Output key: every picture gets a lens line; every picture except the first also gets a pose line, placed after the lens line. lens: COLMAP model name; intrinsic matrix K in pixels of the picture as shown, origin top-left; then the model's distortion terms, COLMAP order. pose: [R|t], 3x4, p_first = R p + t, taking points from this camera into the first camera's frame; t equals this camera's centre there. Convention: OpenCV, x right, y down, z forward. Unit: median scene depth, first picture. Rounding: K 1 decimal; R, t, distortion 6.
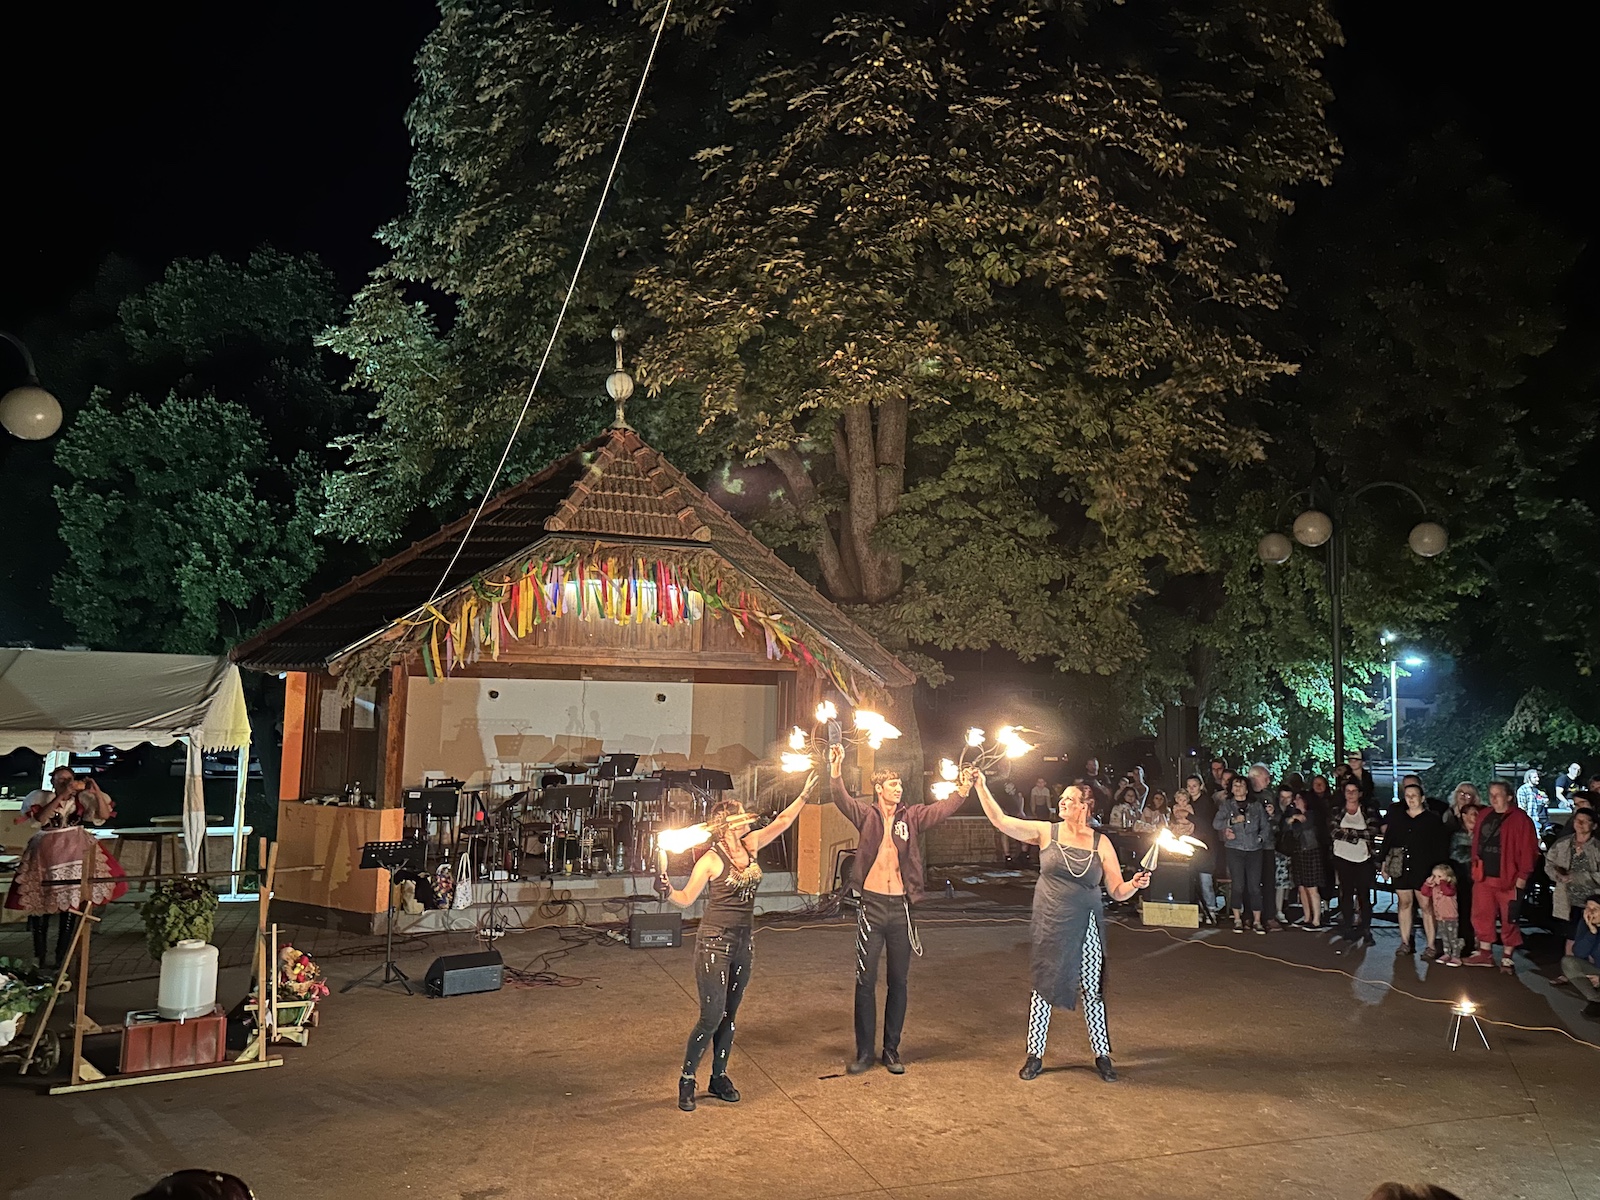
lens RADIAL K [[1202.3, 0, 772.6], [0, 1202.3, 585.5], [0, 0, 1]] dist [0.171785, -0.016033]
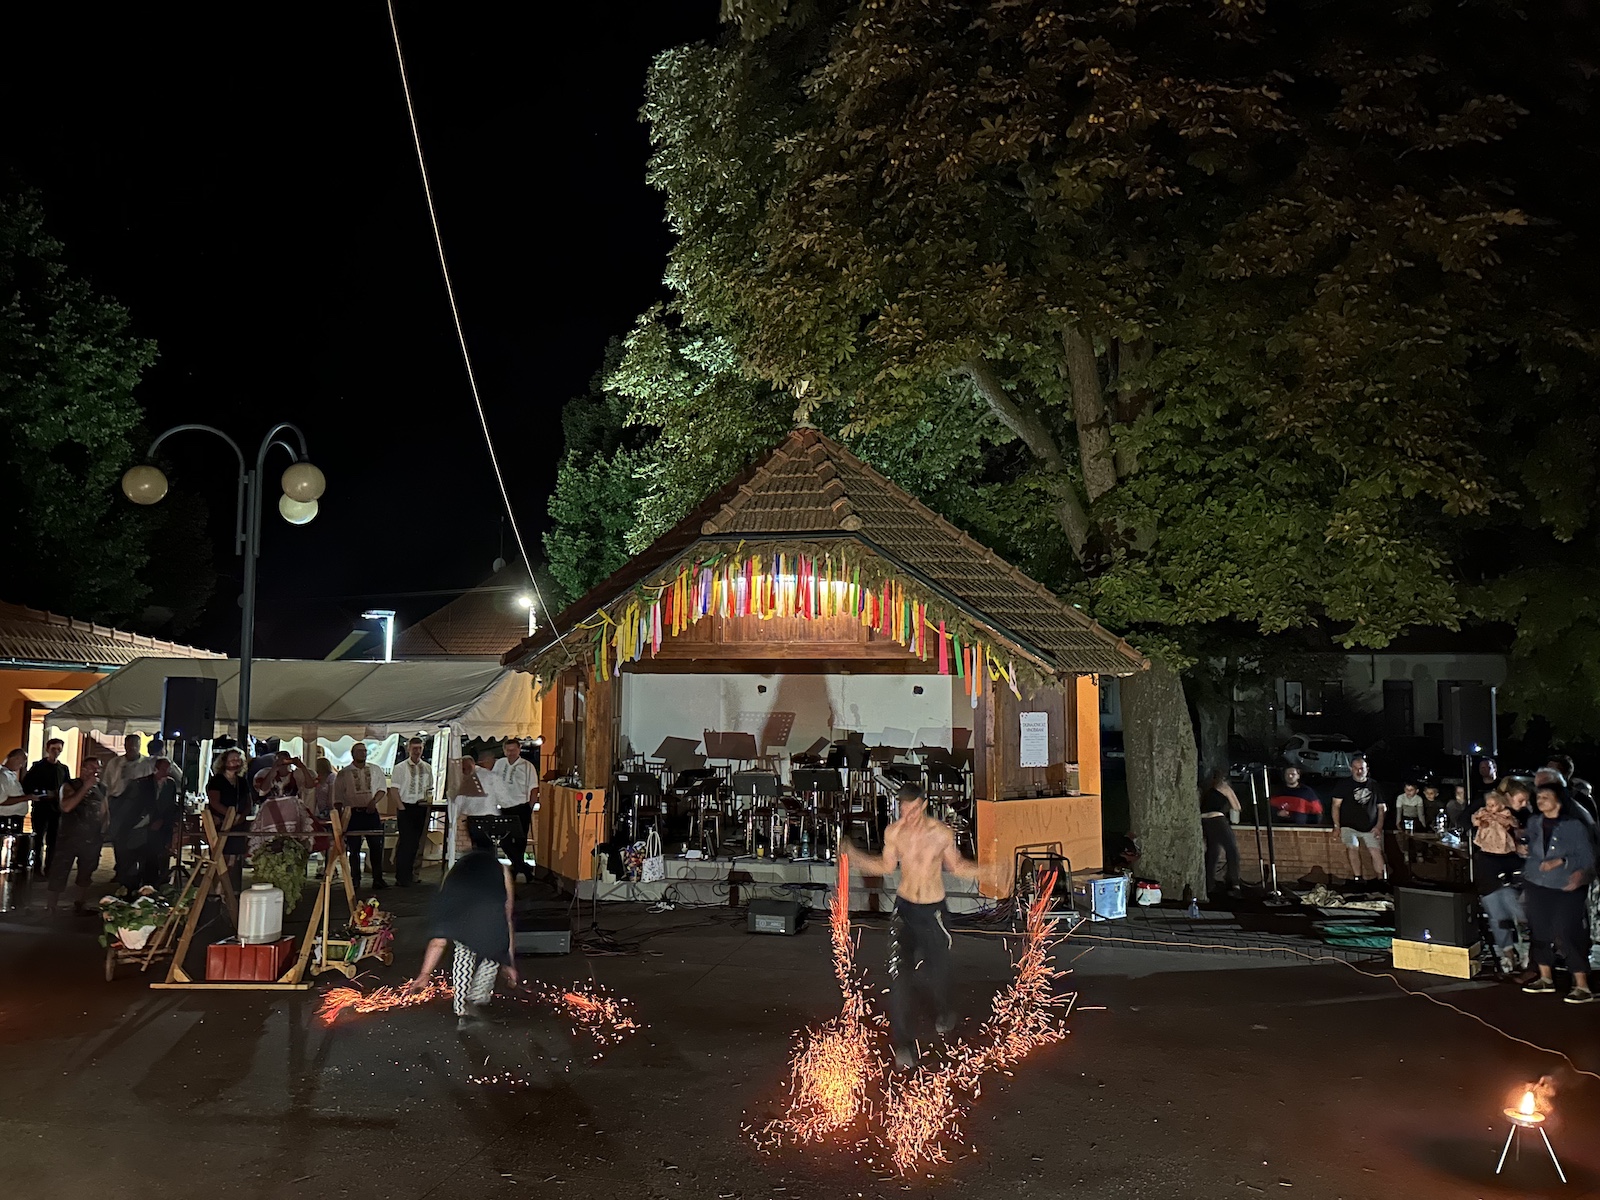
lens RADIAL K [[1202.3, 0, 798.7], [0, 1202.3, 595.3], [0, 0, 1]] dist [0.171785, -0.016033]
pose [[0.847065, -0.063954, -0.527628, 0.441690], [0.066251, 0.997697, -0.014570, 0.029163], [0.527344, -0.022614, 0.849351, 0.142050]]
